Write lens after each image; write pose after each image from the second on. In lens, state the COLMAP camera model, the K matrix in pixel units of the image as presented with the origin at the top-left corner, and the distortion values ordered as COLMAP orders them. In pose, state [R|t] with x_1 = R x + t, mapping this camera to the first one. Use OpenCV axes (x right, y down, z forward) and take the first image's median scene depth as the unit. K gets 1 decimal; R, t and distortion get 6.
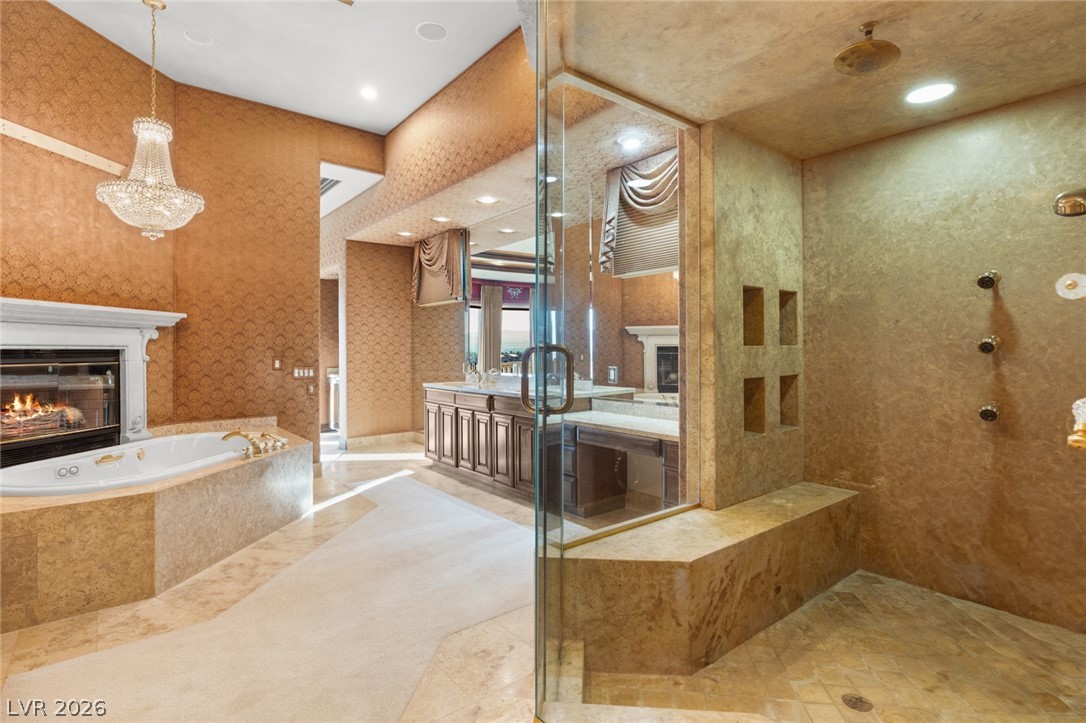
lens RADIAL K [[532.0, 0, 548.2], [0, 532.0, 342.6], [0, 0, 1]] dist [-0.022957, 0.004901]
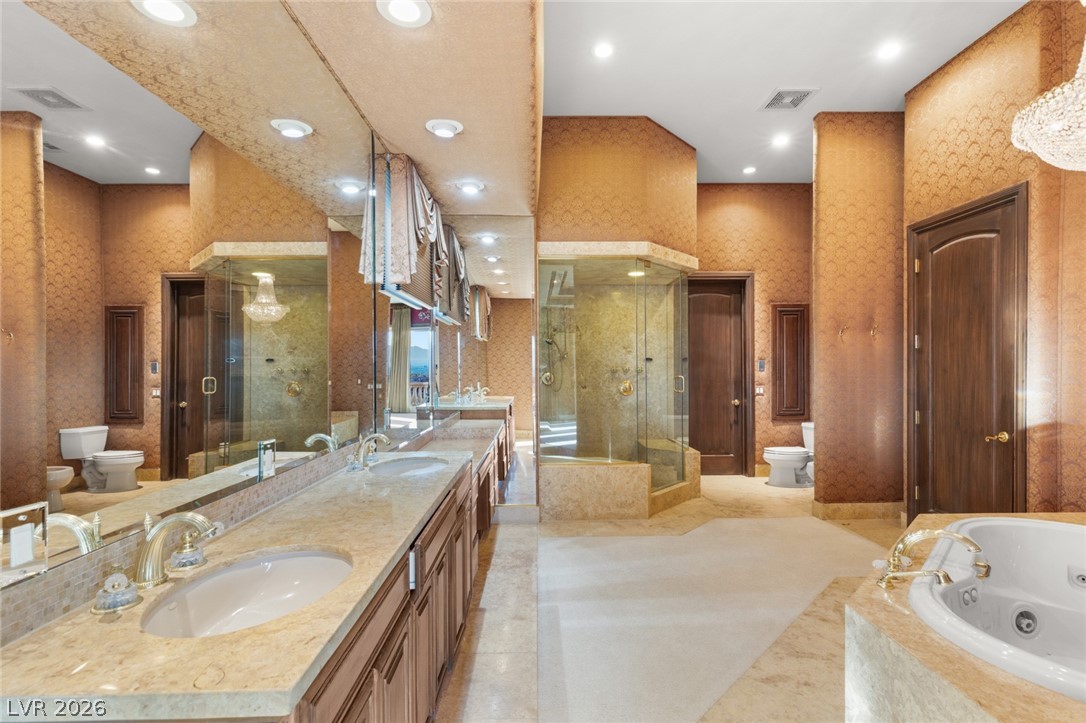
lens RADIAL K [[484.0, 0, 548.2], [0, 484.0, 368.5], [0, 0, 1]] dist [-0.009062, 0.002438]
pose [[-0.779568, 0.003657, 0.626307, -0.489912], [-0.001978, 0.999964, -0.008300, -0.007146], [-0.626314, -0.007709, -0.779532, 1.428000]]
